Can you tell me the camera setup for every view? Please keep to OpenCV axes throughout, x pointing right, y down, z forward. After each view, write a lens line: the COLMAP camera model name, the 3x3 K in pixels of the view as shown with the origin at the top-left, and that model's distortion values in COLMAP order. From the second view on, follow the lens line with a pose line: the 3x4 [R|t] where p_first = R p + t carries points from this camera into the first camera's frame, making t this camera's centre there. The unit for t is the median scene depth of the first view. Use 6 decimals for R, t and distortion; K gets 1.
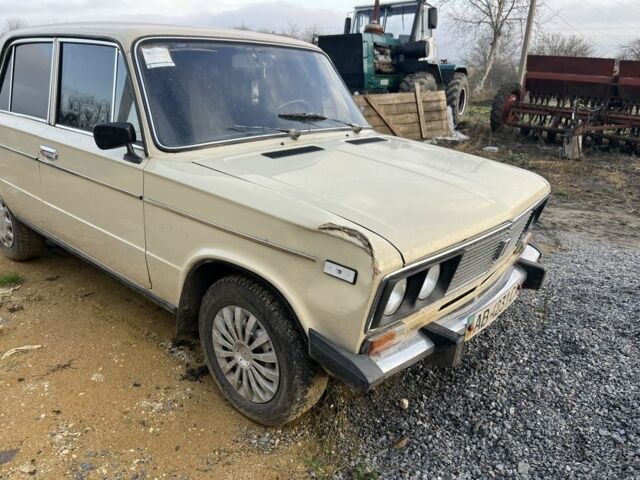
lens RADIAL K [[489.8, 0, 325.0], [0, 489.8, 241.4], [0, 0, 1]] dist [0.038949, -0.047951]
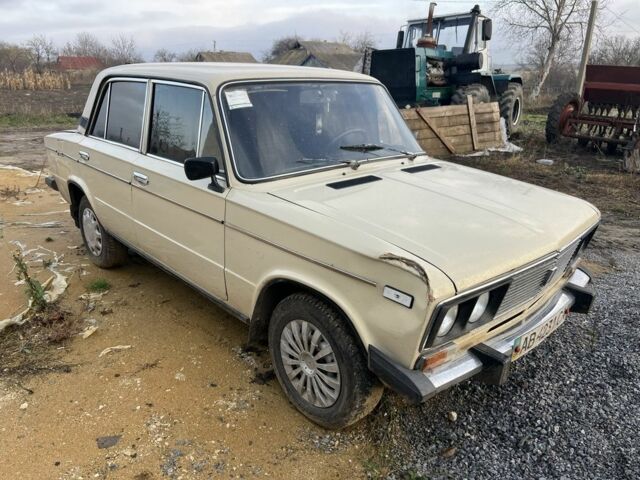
lens RADIAL K [[489.8, 0, 317.3], [0, 489.8, 237.9], [0, 0, 1]] dist [0.038949, -0.047951]
pose [[0.993785, 0.020675, -0.109382, -0.023812], [-0.022606, 0.999609, -0.016445, -0.035861], [0.108999, 0.018816, 0.993864, -0.111547]]
